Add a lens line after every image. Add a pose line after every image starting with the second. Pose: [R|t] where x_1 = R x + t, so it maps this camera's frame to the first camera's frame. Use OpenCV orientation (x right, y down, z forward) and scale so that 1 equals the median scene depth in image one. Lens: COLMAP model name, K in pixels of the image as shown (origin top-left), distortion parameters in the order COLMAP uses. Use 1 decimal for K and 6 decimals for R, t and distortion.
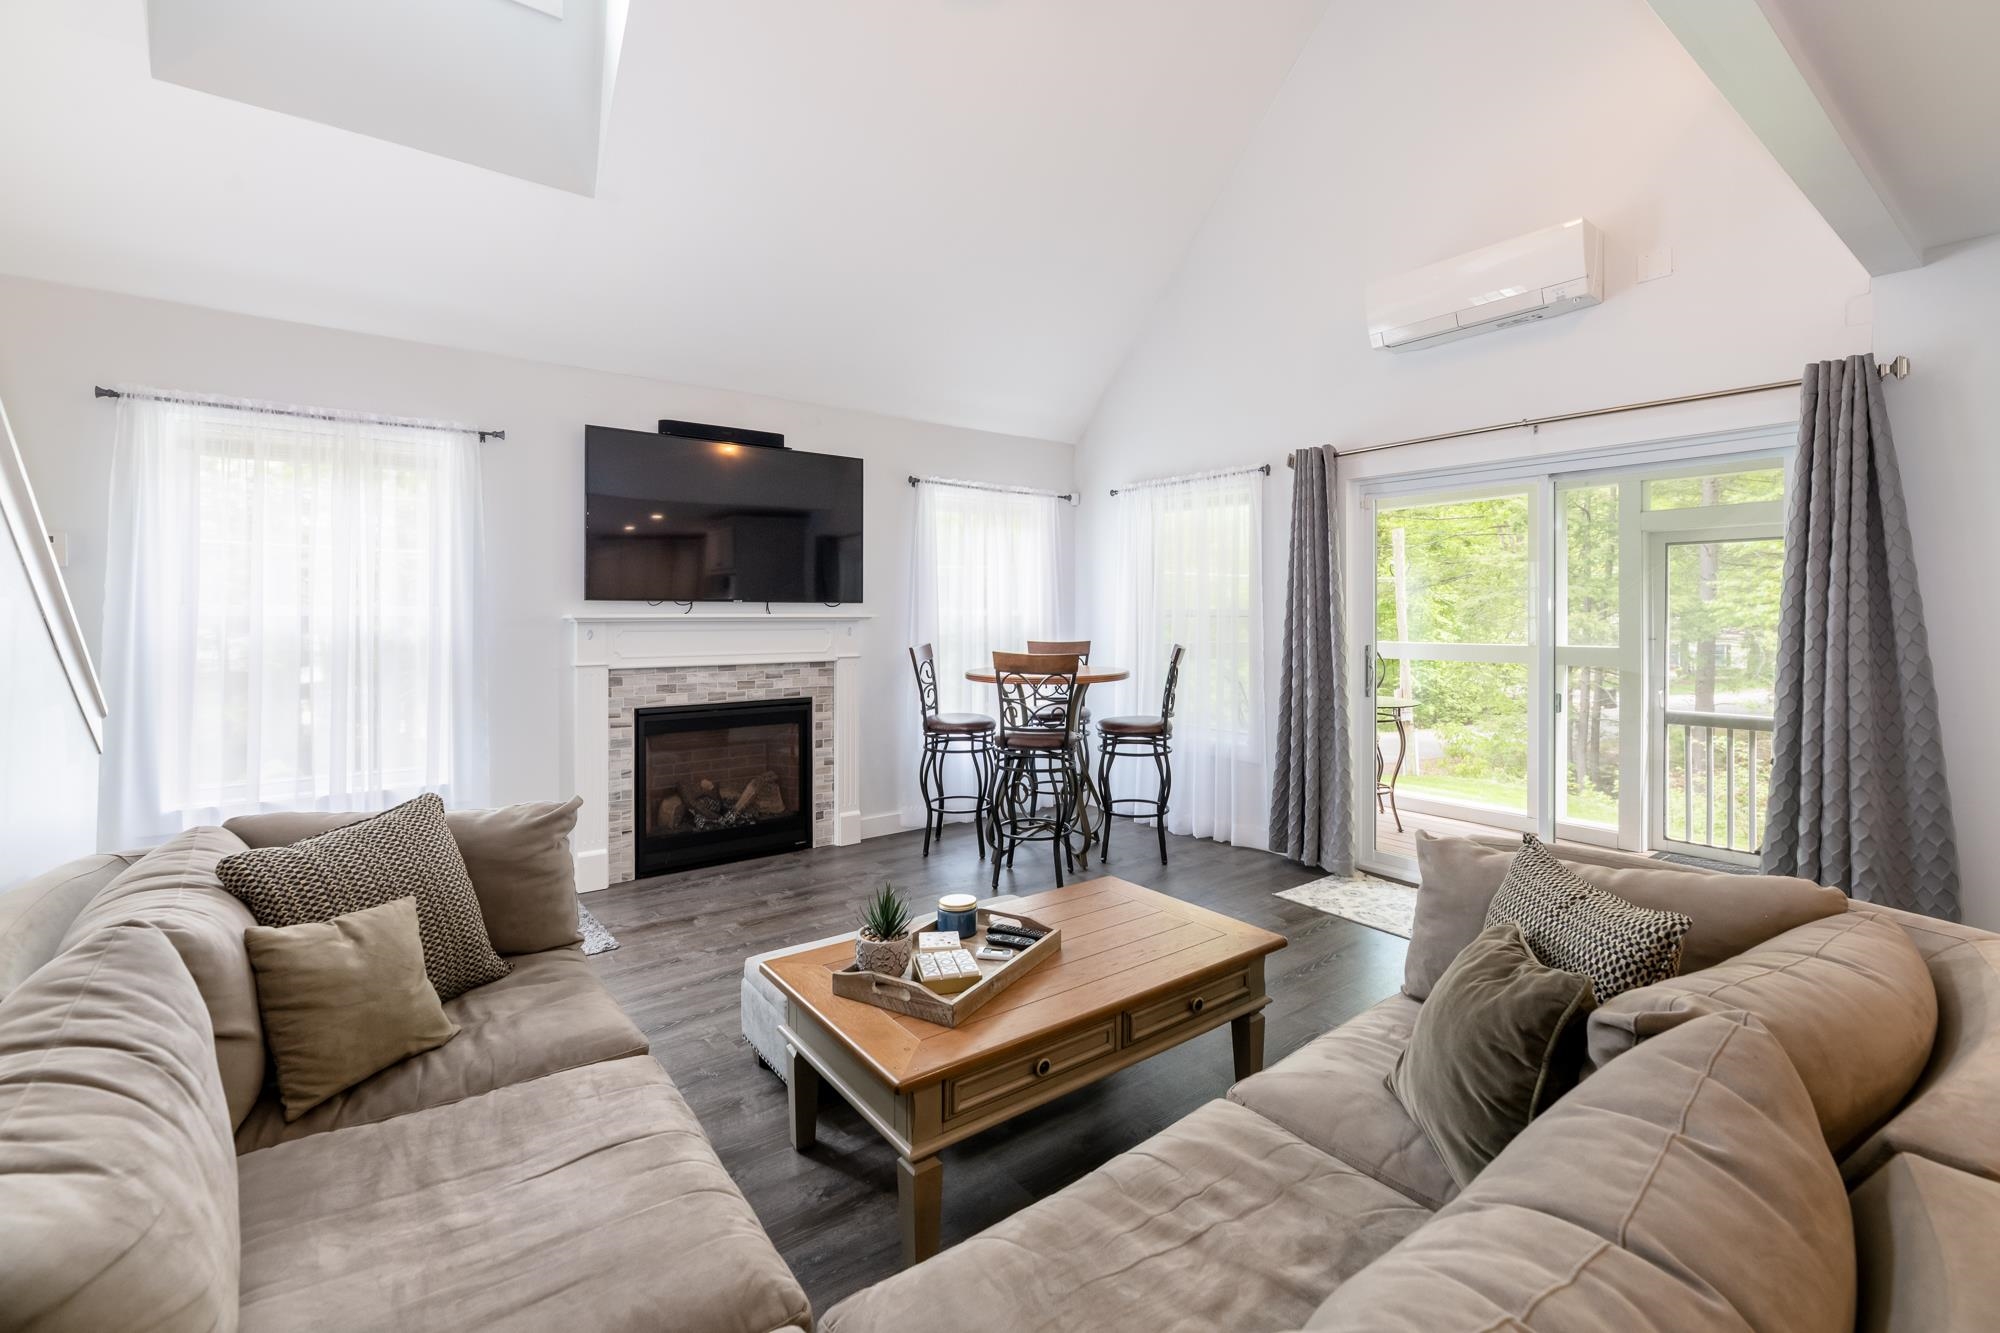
lens RADIAL K [[834.9, 0, 990.3], [0, 834.9, 614.2], [0, 0, 1]] dist [0.000682, 0.000071]
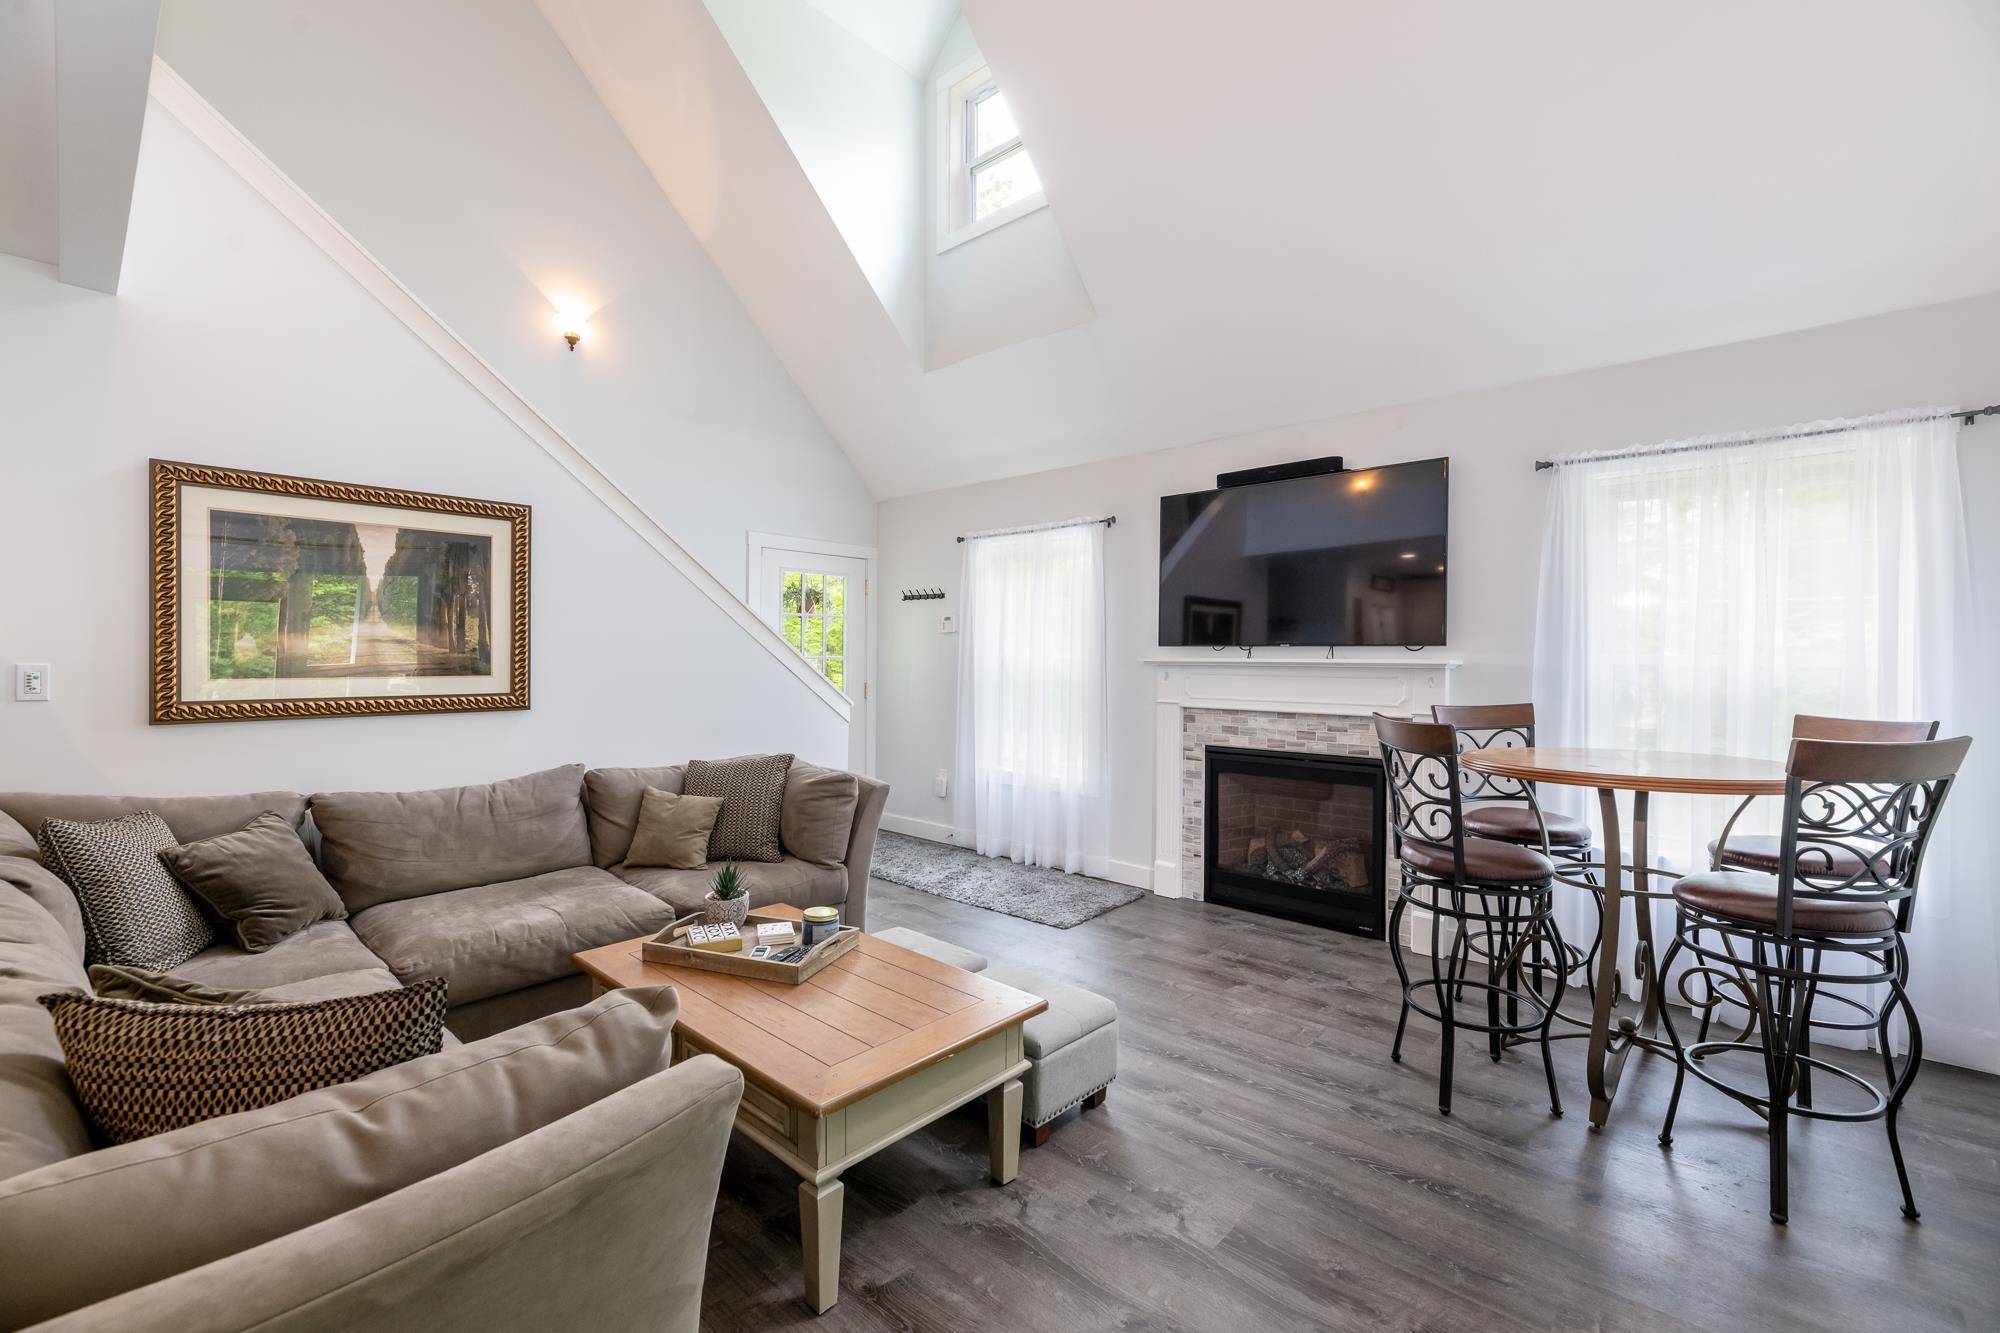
lens RADIAL K [[856.2, 0, 1004.6], [0, 856.2, 647.1], [0, 0, 1]] dist [-0.000709, -0.000148]
pose [[0.195031, -0.003912, -0.980789, 0.612387], [-0.002202, 0.999988, -0.004427, -0.009289], [0.980795, 0.003023, 0.195020, 0.516107]]
